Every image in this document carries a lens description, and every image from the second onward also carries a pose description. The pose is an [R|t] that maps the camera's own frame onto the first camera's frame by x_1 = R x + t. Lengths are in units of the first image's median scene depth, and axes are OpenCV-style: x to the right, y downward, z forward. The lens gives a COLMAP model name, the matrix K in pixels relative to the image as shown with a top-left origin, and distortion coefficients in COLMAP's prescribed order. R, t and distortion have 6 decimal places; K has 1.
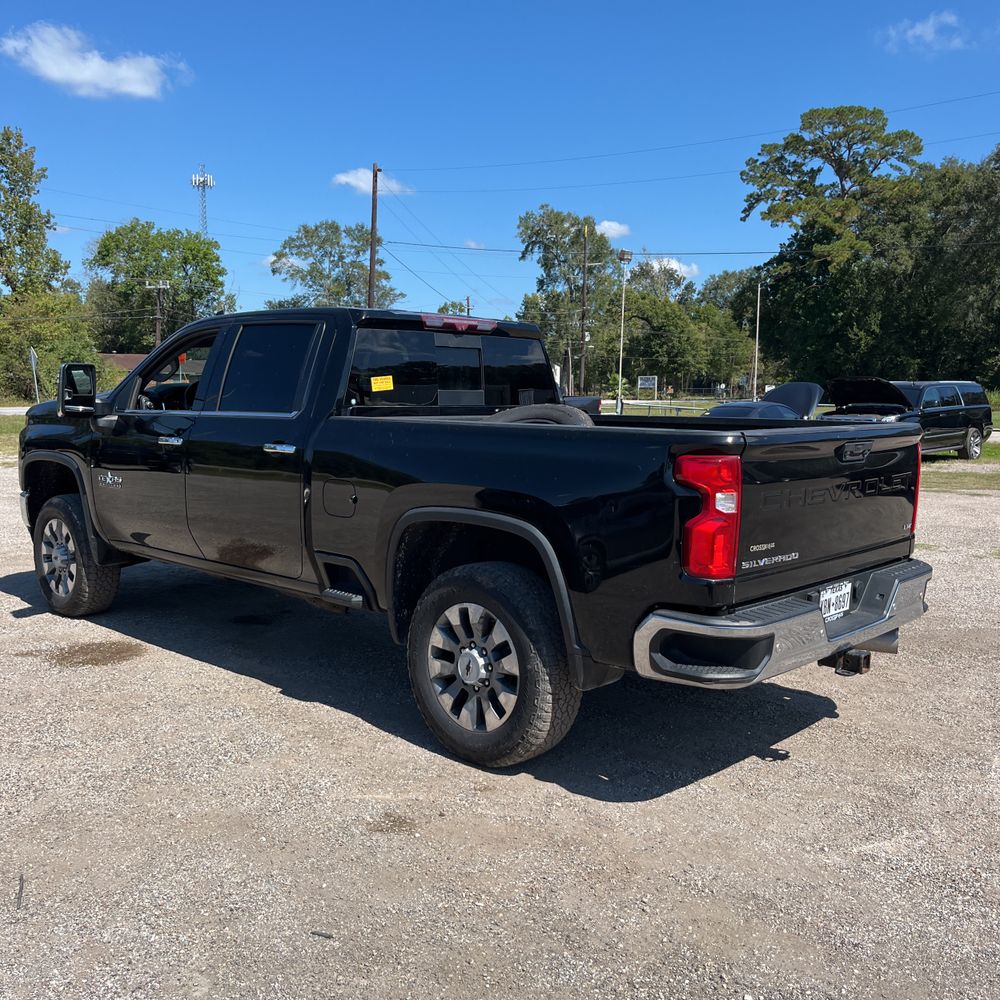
lens RADIAL K [[1022.3, 0, 488.8], [0, 1022.3, 506.9], [0, 0, 1]] dist [0.036137, -0.045247]
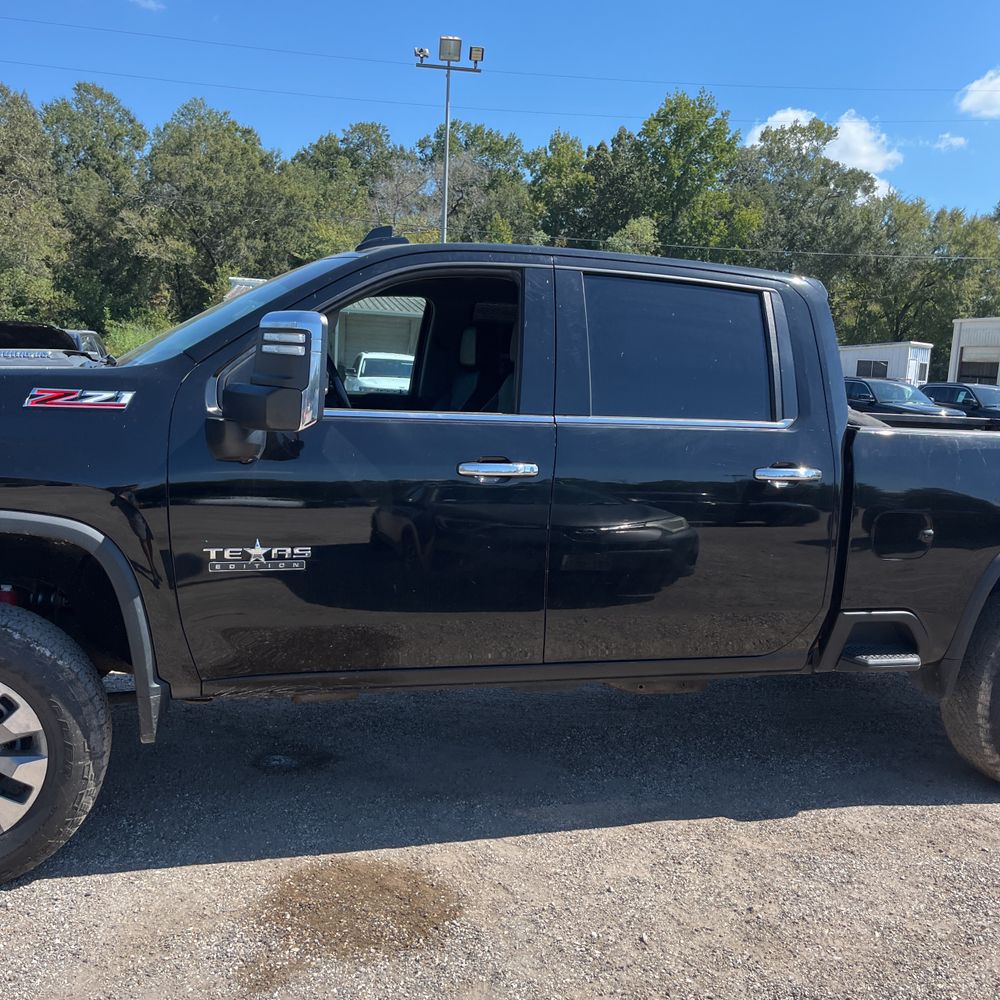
lens RADIAL K [[1021.7, 0, 500.0], [0, 1021.7, 500.0], [0, 0, 1]] dist [0.024657, -0.017503]
pose [[0.489027, -0.090412, 0.867570, -0.102965], [0.044178, 0.995904, 0.078884, -0.011783], [-0.871149, -0.000249, 0.491018, 0.094319]]
